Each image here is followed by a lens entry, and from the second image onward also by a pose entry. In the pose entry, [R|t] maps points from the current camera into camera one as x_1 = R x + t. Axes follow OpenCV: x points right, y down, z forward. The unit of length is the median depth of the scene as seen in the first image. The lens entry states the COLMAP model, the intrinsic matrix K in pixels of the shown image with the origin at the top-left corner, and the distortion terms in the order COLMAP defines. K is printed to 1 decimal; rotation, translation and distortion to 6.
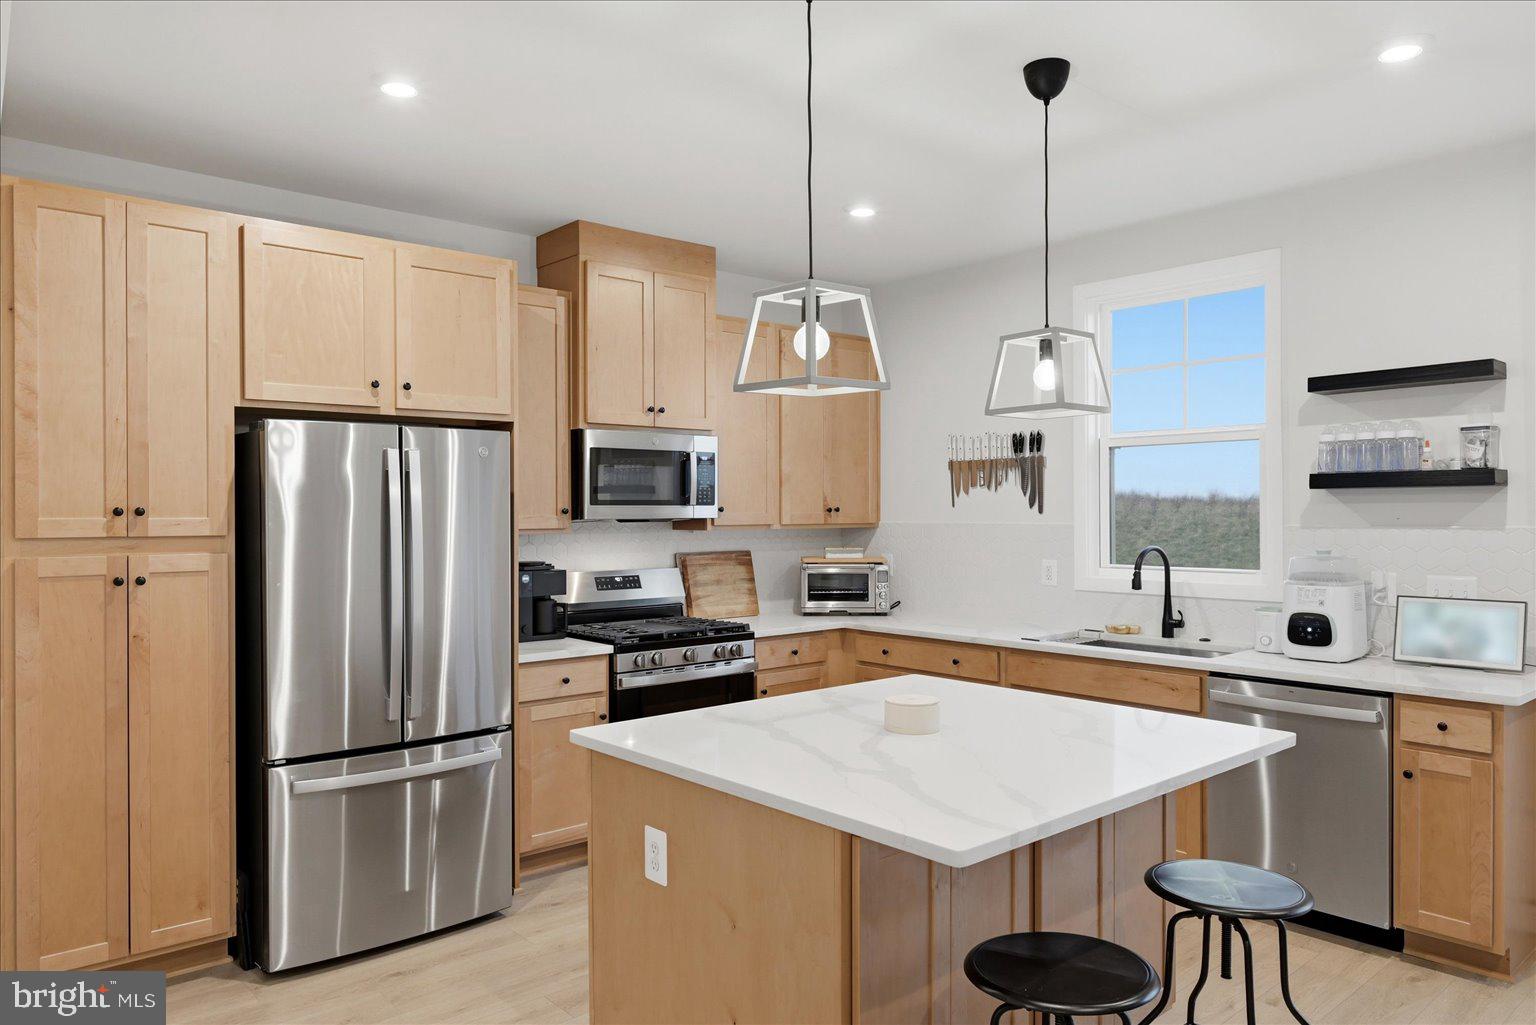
lens RADIAL K [[1054.1, 0, 767.7], [0, 1054.1, 509.5], [0, 0, 1]] dist [-0.009907, -0.001672]
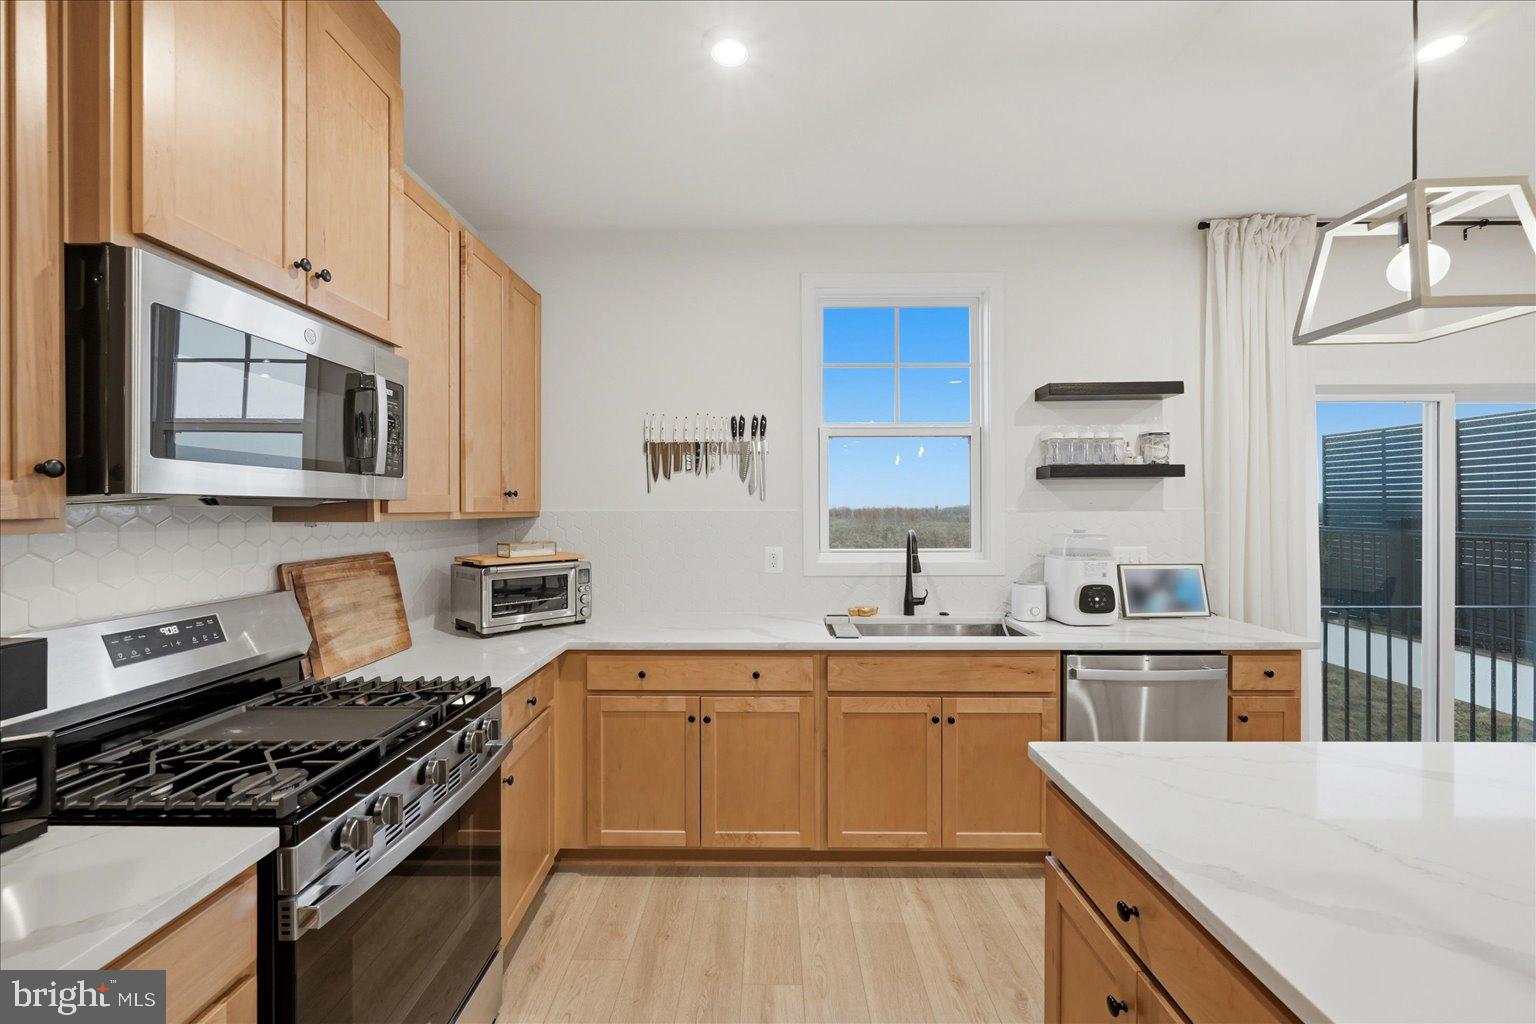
lens RADIAL K [[618.4, 0, 767.4], [0, 618.4, 508.3], [0, 0, 1]] dist [-0.002936, -0.000619]
pose [[0.663762, 0.002921, 0.747939, -0.169966], [0.000194, 0.999992, -0.004077, 0.014243], [-0.747944, 0.002851, 0.663755, 0.628227]]
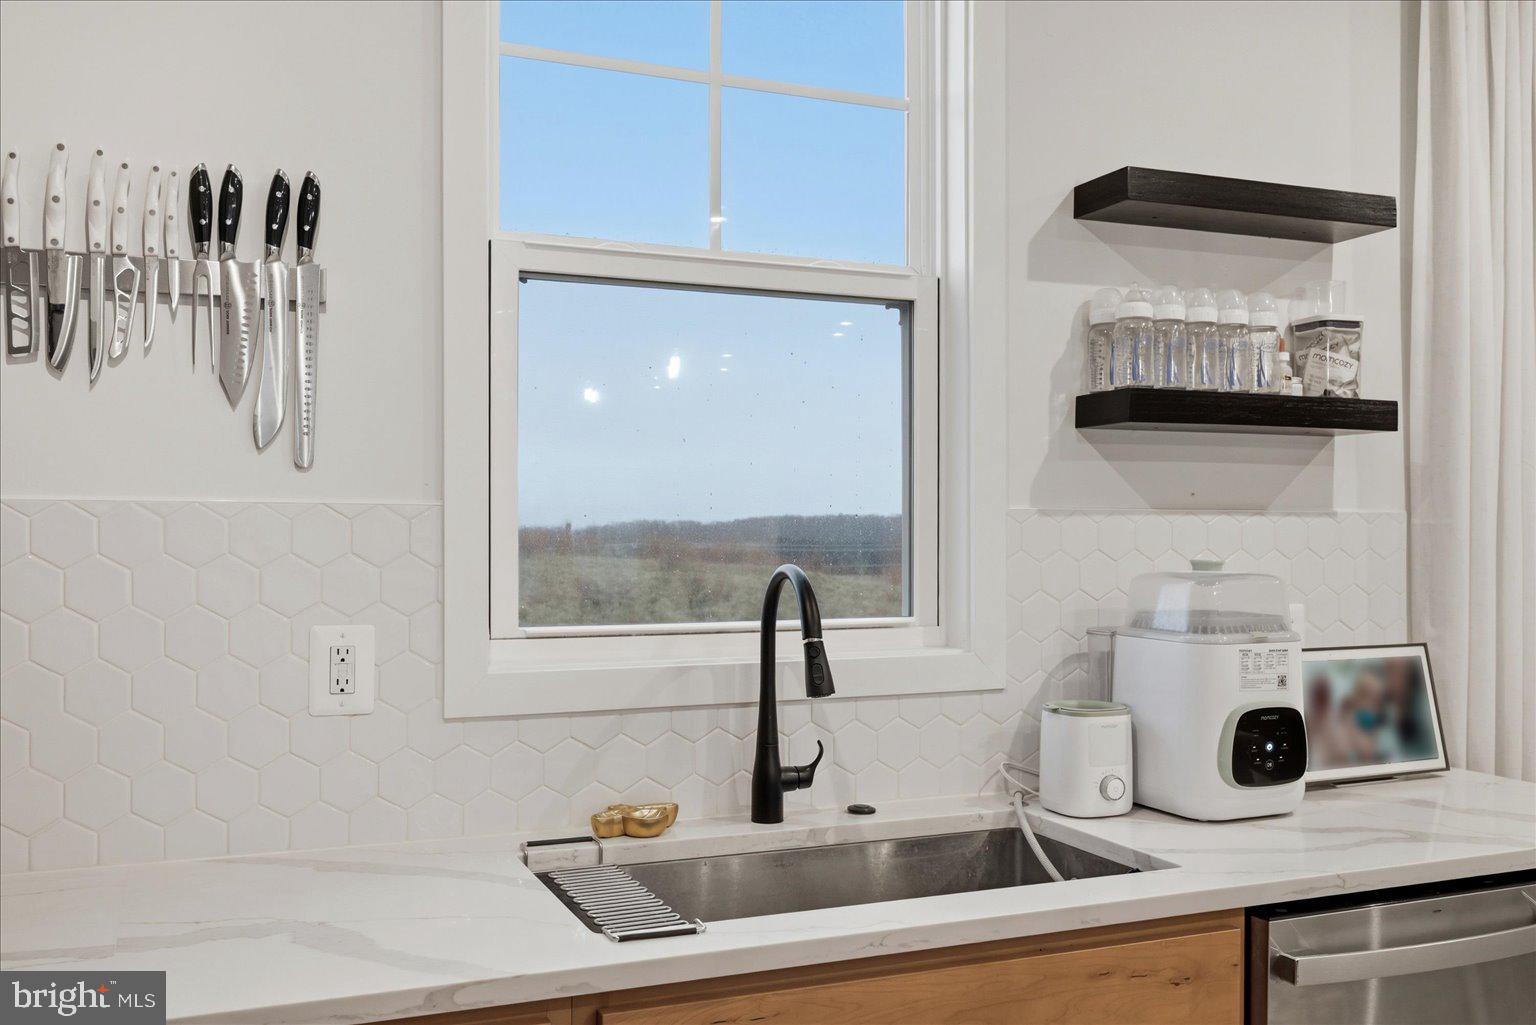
lens RADIAL K [[1382.4, 0, 762.3], [0, 1382.4, 524.9], [0, 0, 1]] dist [0.003949, -0.009164]
pose [[0.312491, 0.007277, 0.949893, -0.059872], [-0.003889, 0.999972, -0.006382, 0.022283], [-0.949913, -0.001700, 0.312511, 0.779236]]
